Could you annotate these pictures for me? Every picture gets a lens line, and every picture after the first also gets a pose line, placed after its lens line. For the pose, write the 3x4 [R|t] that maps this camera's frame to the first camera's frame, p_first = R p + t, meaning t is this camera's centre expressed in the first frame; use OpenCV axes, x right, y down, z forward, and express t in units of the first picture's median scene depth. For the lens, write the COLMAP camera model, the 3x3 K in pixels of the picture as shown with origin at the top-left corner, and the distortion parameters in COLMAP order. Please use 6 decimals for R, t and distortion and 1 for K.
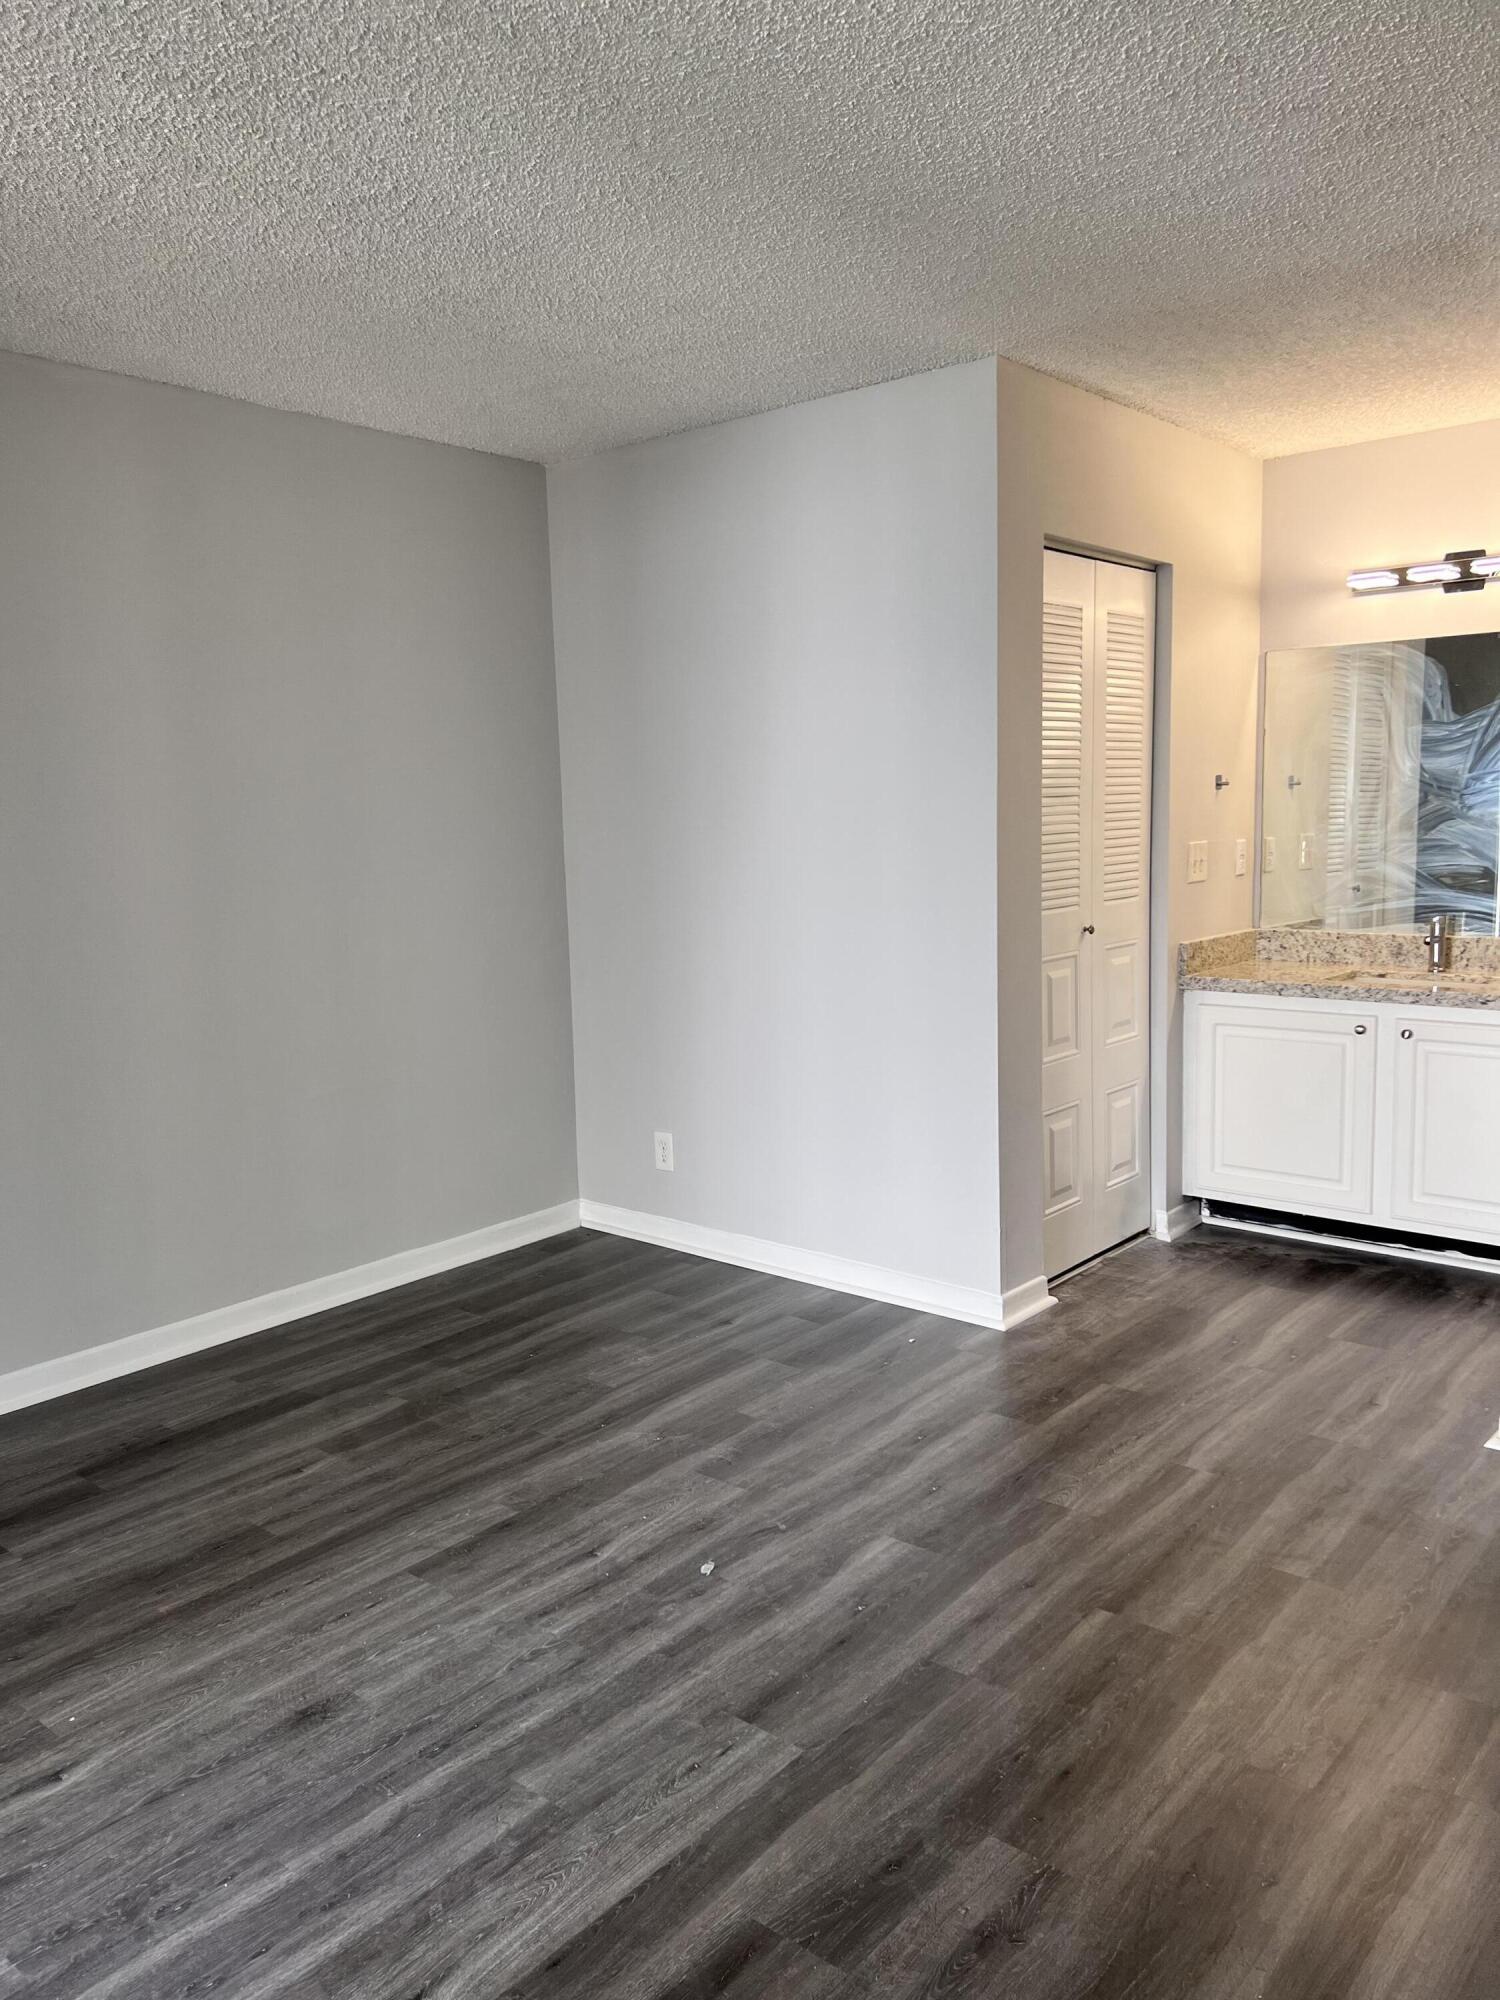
lens RADIAL K [[1507.4, 0, 749.0], [0, 1507.4, 1019.3], [0, 0, 1]] dist [0.070579, -0.087508]
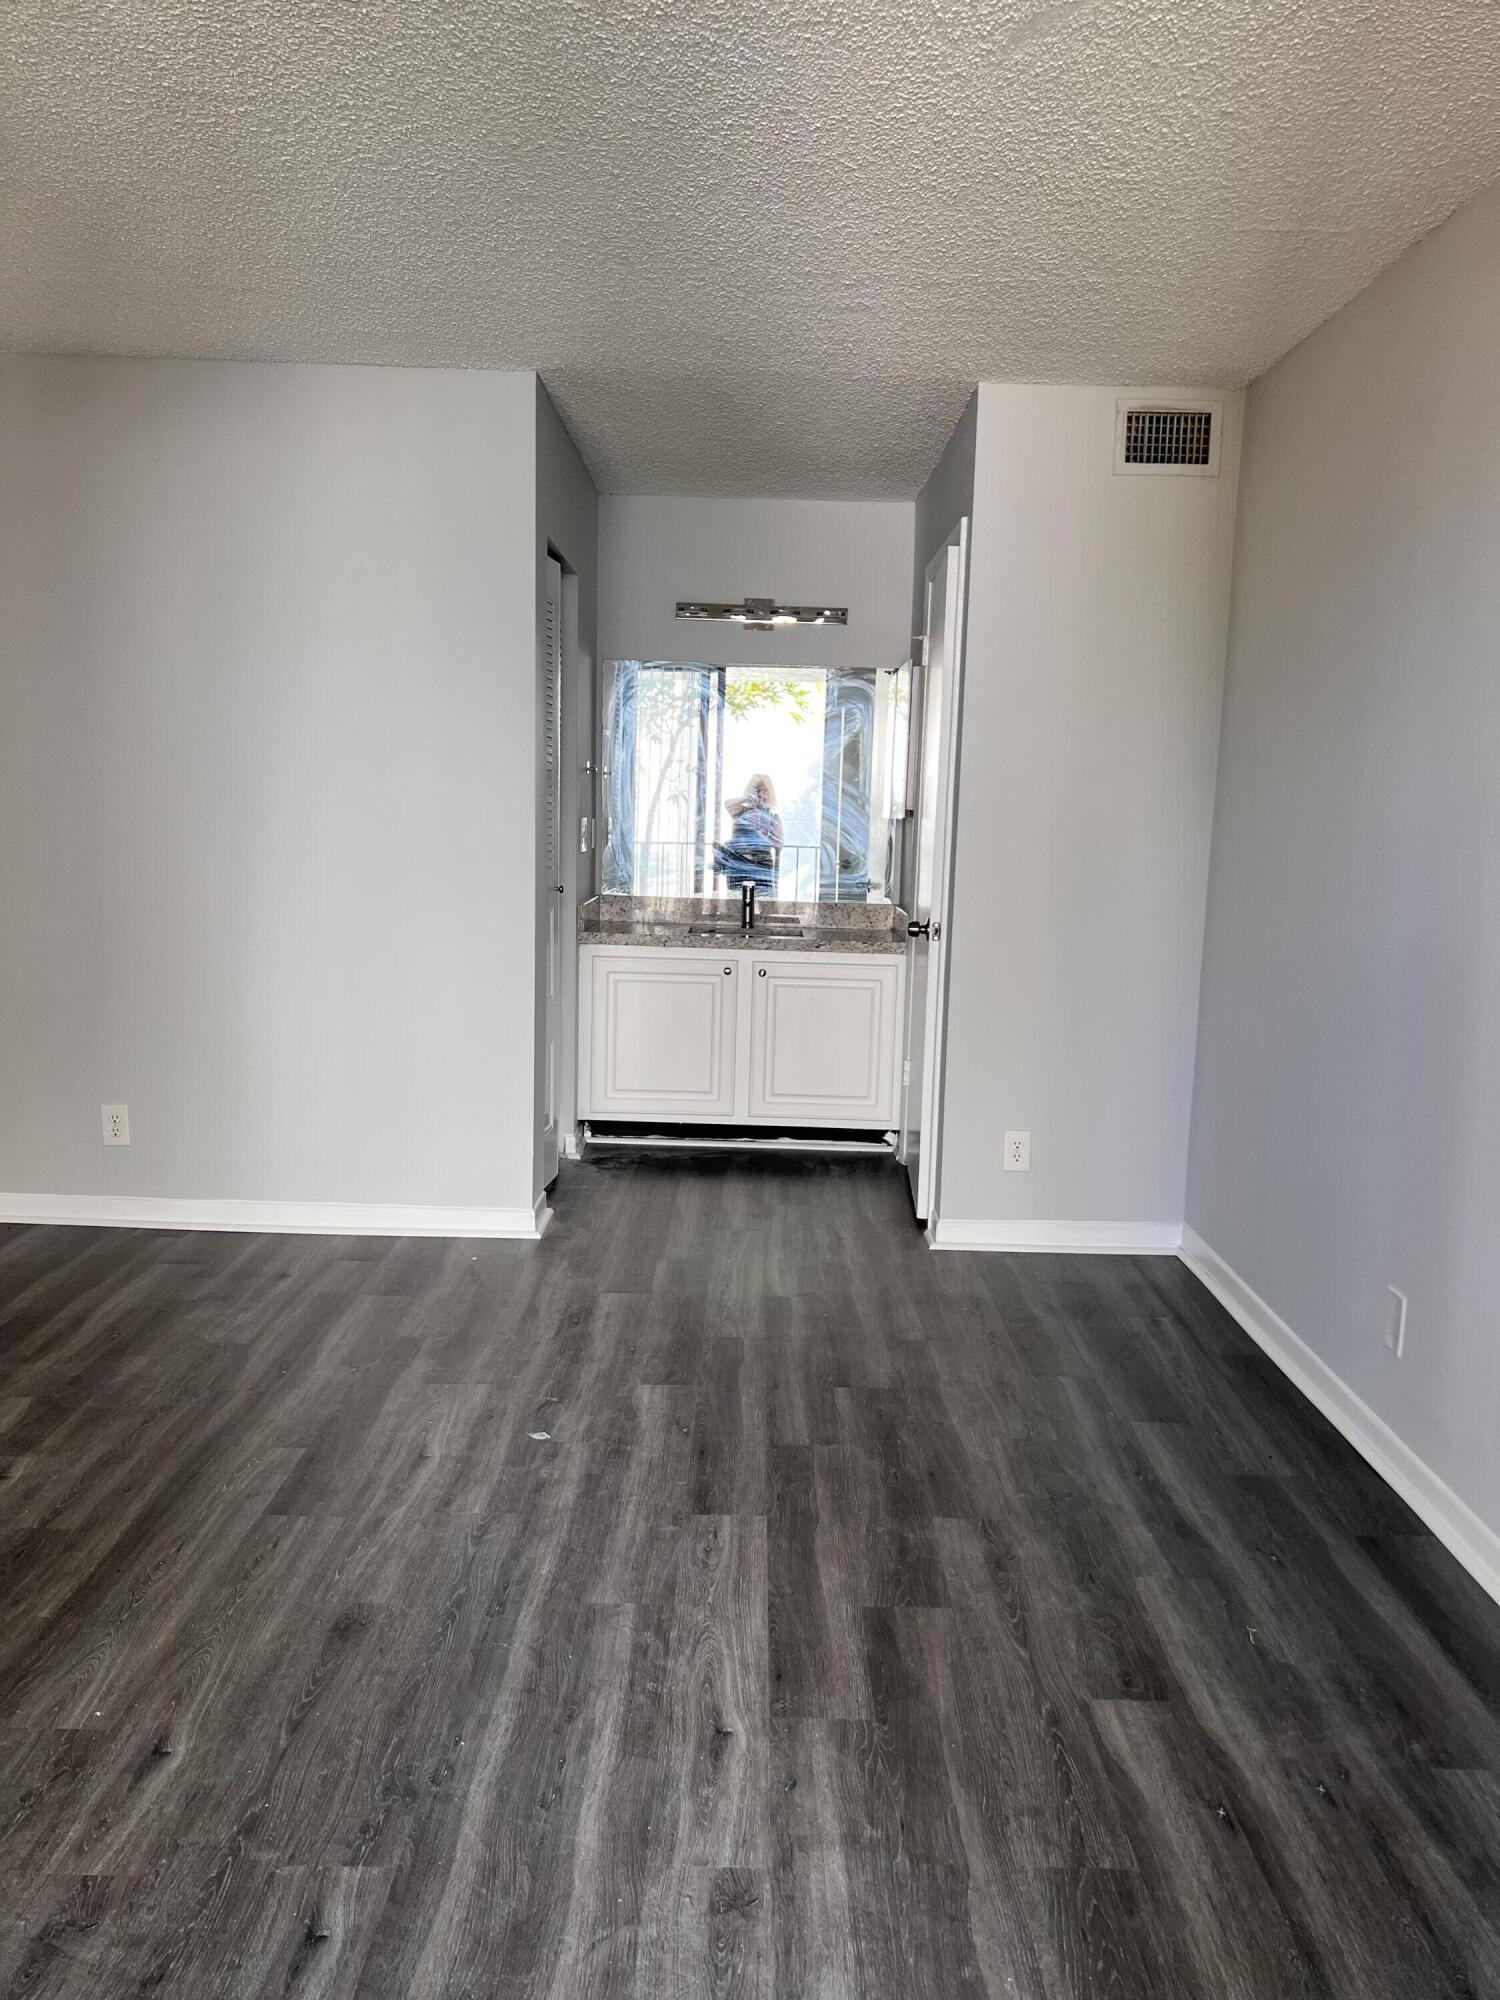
lens RADIAL K [[1508.4, 0, 741.3], [0, 1508.4, 1035.2], [0, 0, 1]] dist [0.070149, -0.112489]
pose [[0.762221, -0.052775, 0.645162, -0.553870], [0.044450, 0.998586, 0.029170, 0.032571], [-0.645789, 0.006444, 0.763489, 0.038291]]
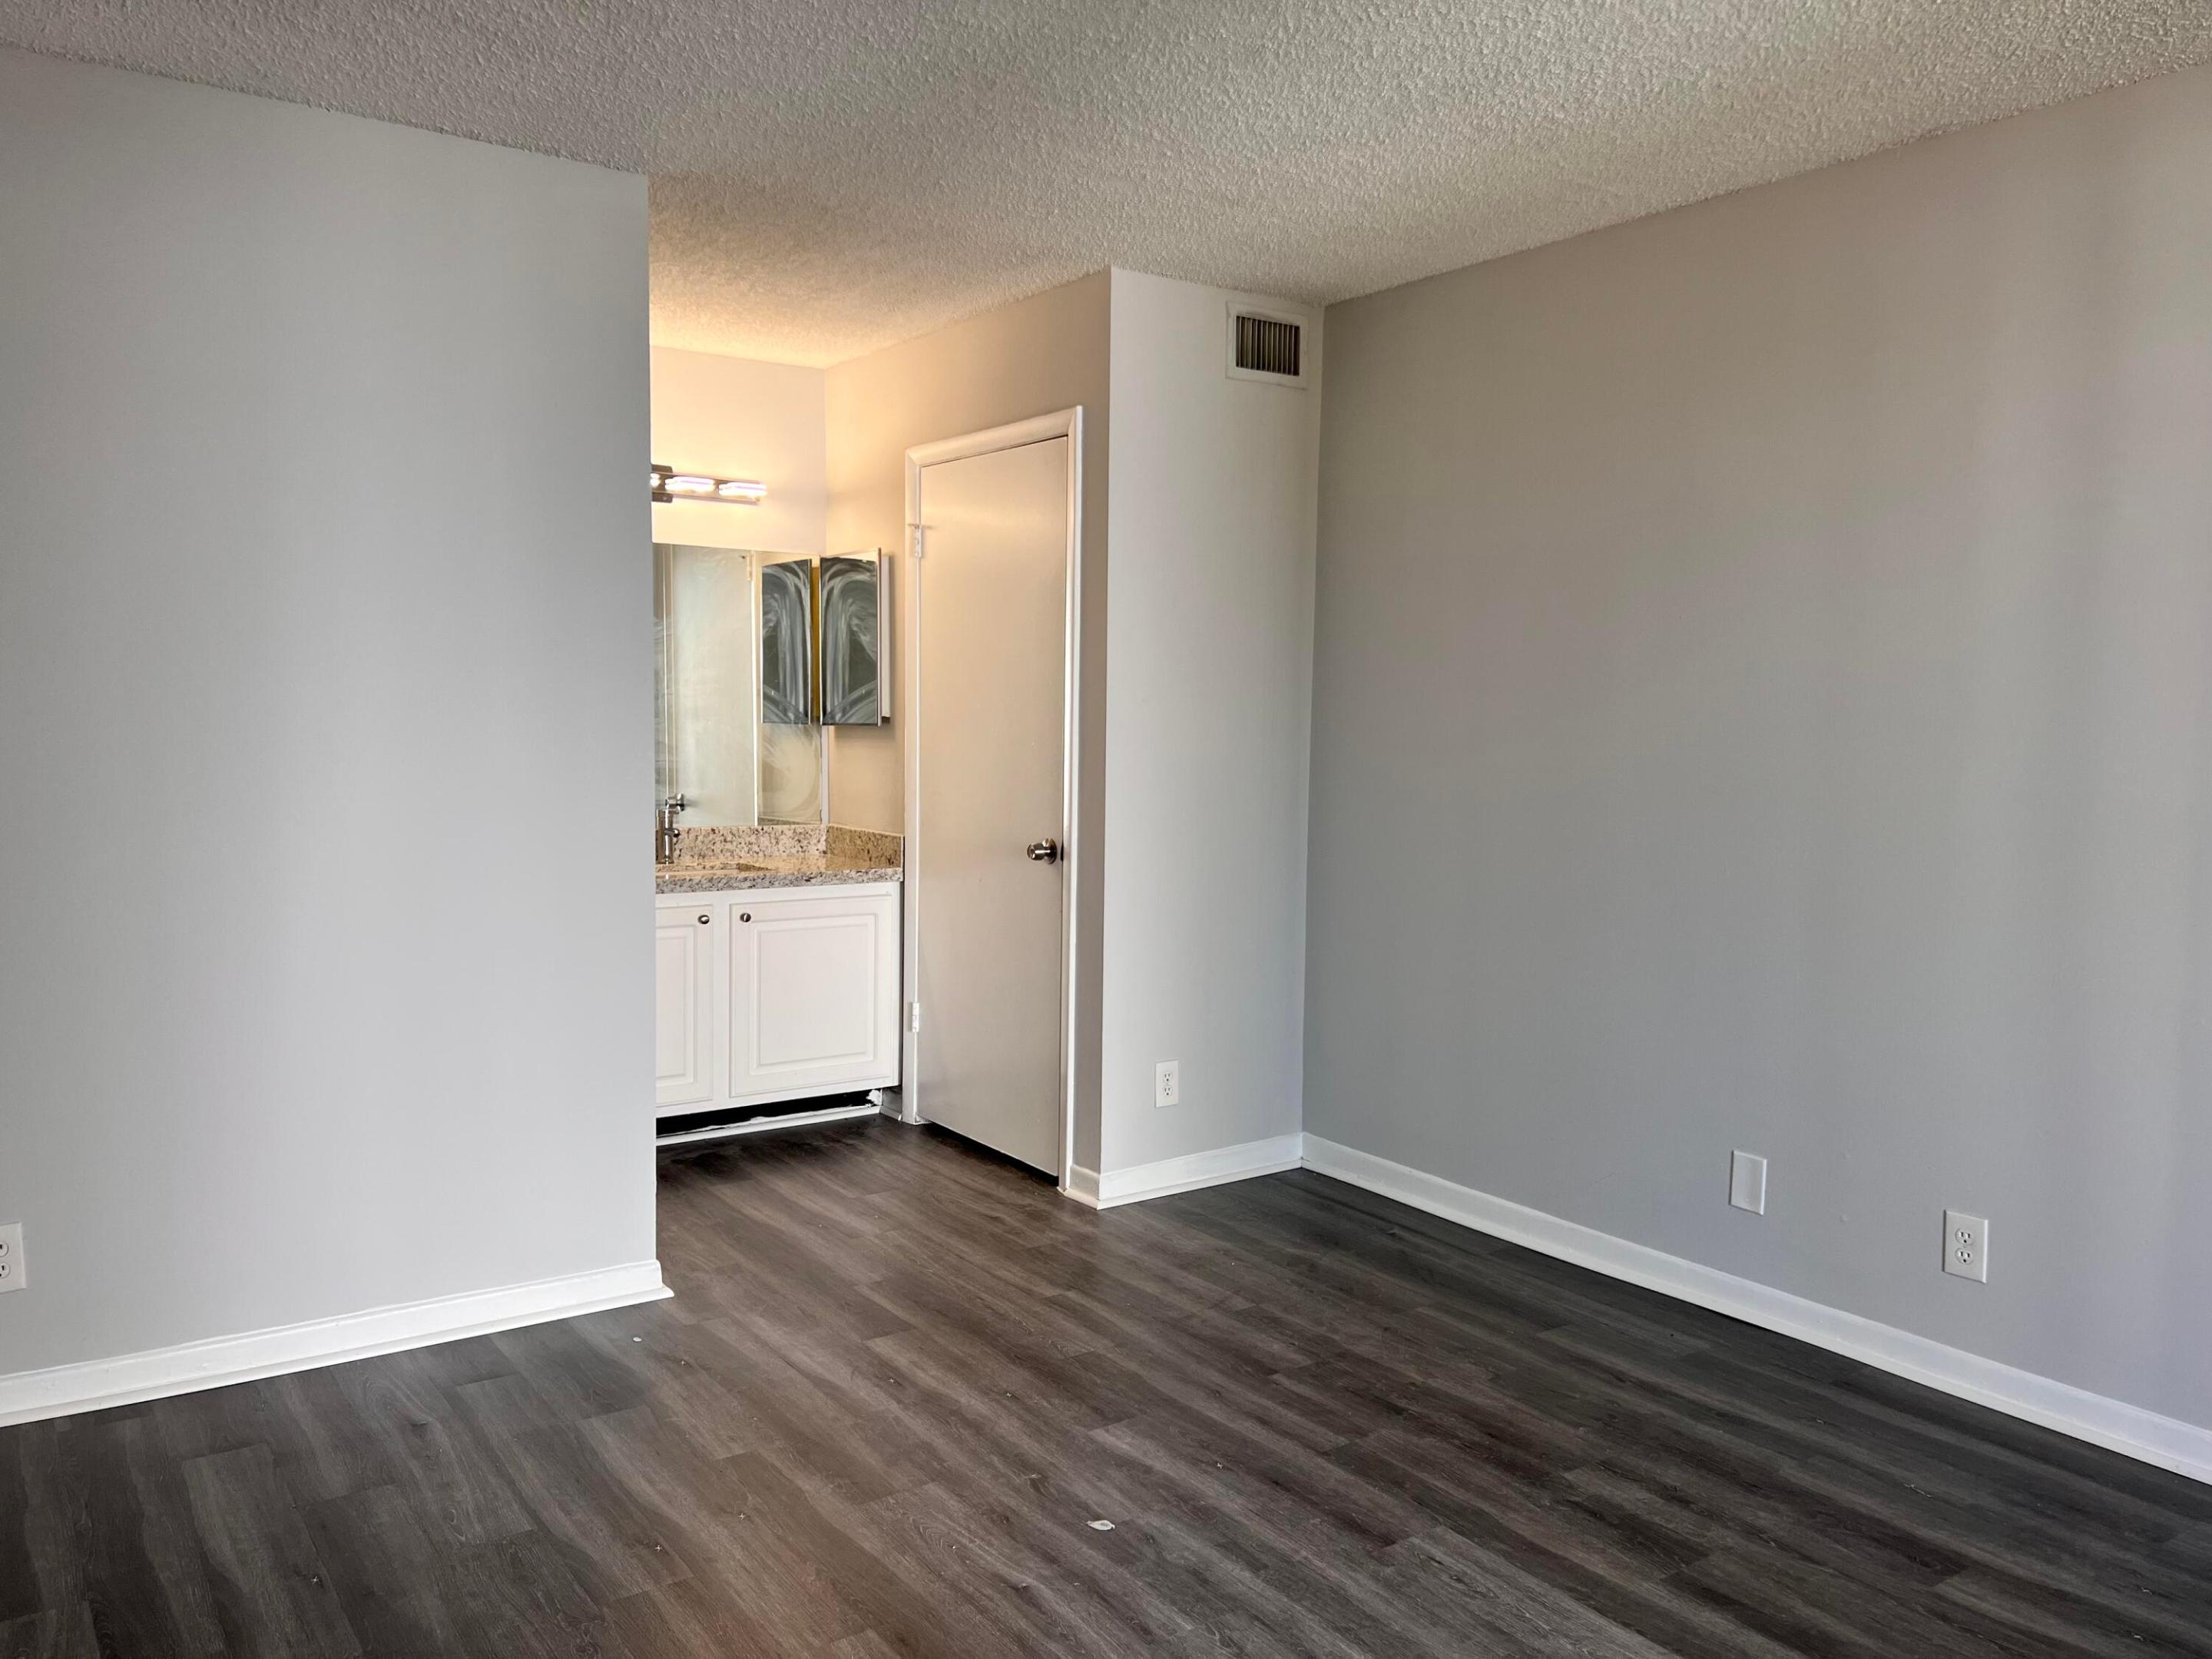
lens RADIAL K [[1709.8, 0, 1060.4], [0, 1709.8, 821.9], [0, 0, 1]] dist [0.052700, -0.055845]
pose [[0.247192, -0.036668, 0.968272, -0.887274], [0.119282, 0.992835, 0.007147, -0.051354], [-0.961597, 0.113731, 0.249795, 0.646032]]
